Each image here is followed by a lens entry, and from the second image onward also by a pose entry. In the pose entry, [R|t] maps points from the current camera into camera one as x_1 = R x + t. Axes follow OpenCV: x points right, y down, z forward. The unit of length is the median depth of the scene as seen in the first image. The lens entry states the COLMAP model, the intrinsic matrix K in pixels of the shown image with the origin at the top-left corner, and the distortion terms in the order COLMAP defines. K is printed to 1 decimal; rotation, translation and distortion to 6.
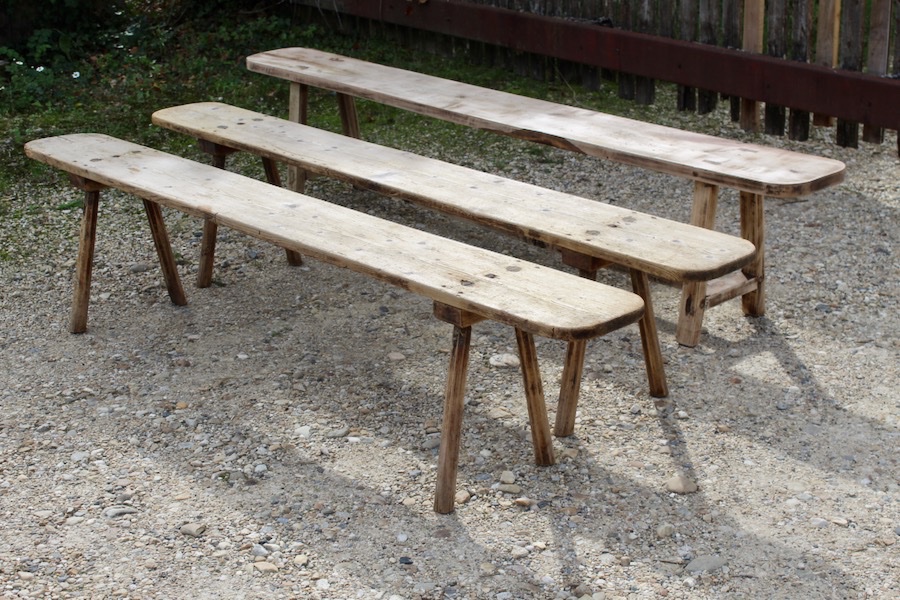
lens RADIAL K [[1478.5, 0, 450.2], [0, 1478.5, 300.0], [0, 0, 1]] dist [0.018107, 0.000000]
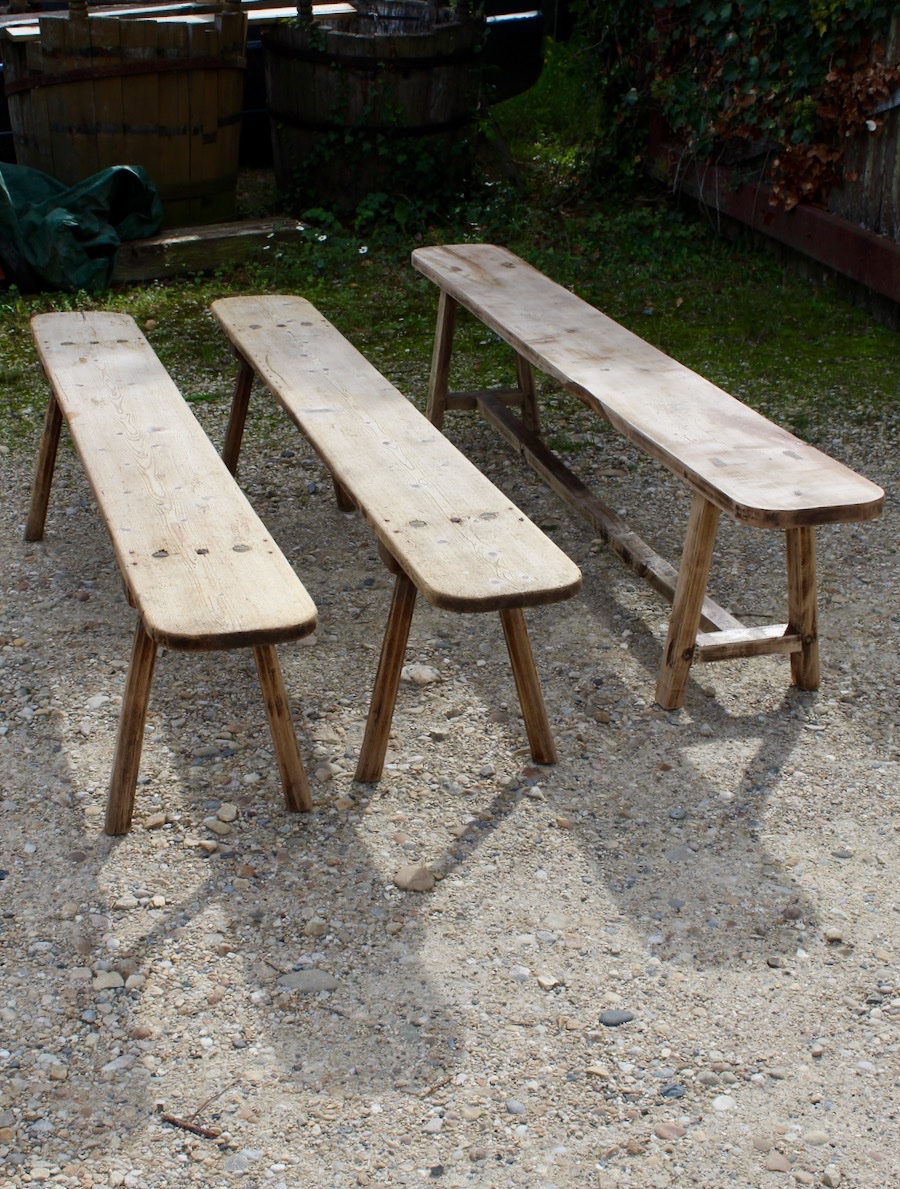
lens RADIAL K [[1821.7, 0, 450.0], [0, 1821.7, 594.0], [0, 0, 1]] dist [-0.027657, 0.000000]
pose [[0.897417, 0.193122, -0.396670, 0.439431], [-0.182899, 0.981056, 0.063850, -0.066031], [0.401487, 0.015250, 0.915738, 0.147087]]
